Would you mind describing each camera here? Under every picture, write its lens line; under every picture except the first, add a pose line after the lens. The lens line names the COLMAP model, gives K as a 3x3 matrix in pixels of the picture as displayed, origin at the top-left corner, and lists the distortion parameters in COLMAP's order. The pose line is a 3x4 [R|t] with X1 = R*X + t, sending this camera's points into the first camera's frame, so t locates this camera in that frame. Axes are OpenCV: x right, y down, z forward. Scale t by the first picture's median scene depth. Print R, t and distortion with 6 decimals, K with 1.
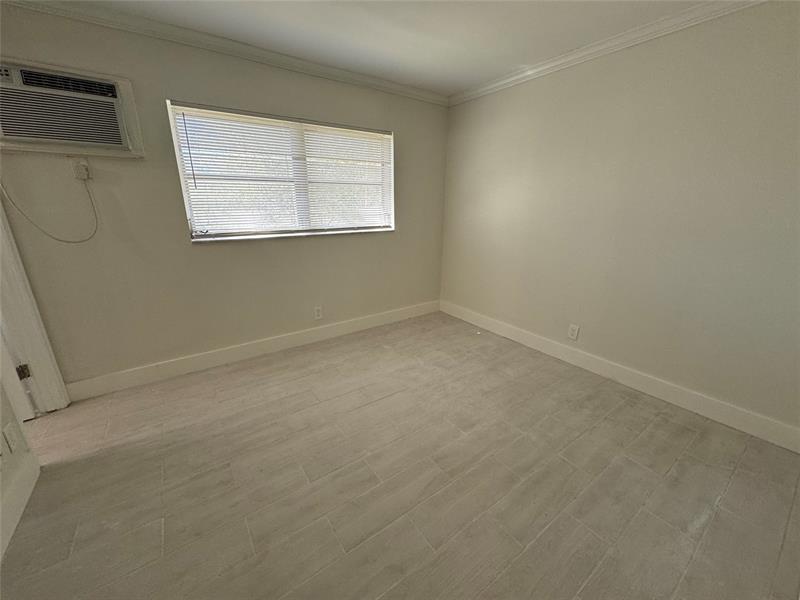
lens RADIAL K [[319.2, 0, 398.7], [0, 319.2, 298.5], [0, 0, 1]] dist [-0.002271, 0.000863]
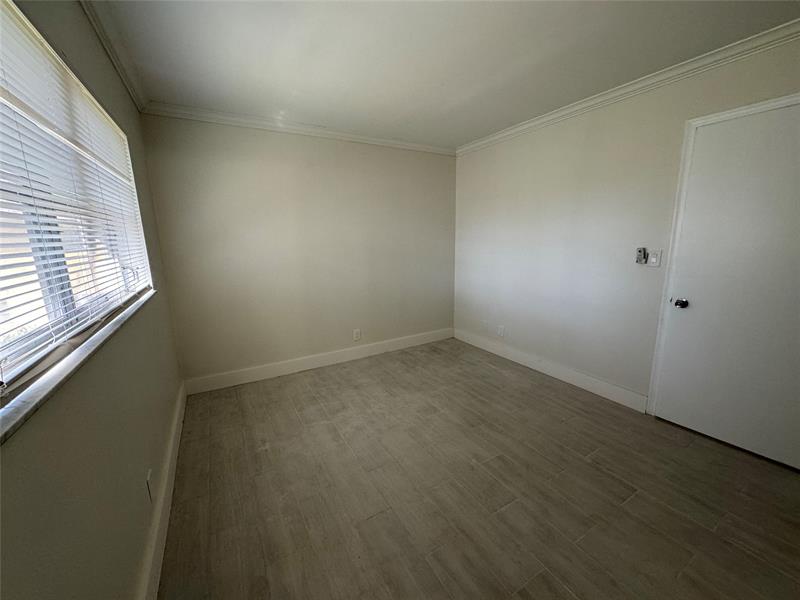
lens RADIAL K [[319.2, 0, 398.7], [0, 319.2, 301.8], [0, 0, 1]] dist [-0.002271, 0.000863]
pose [[0.093105, -0.205930, 0.974127, -0.803706], [0.308858, 0.936087, 0.168368, -0.222165], [-0.946540, 0.285191, 0.150758, 0.681659]]
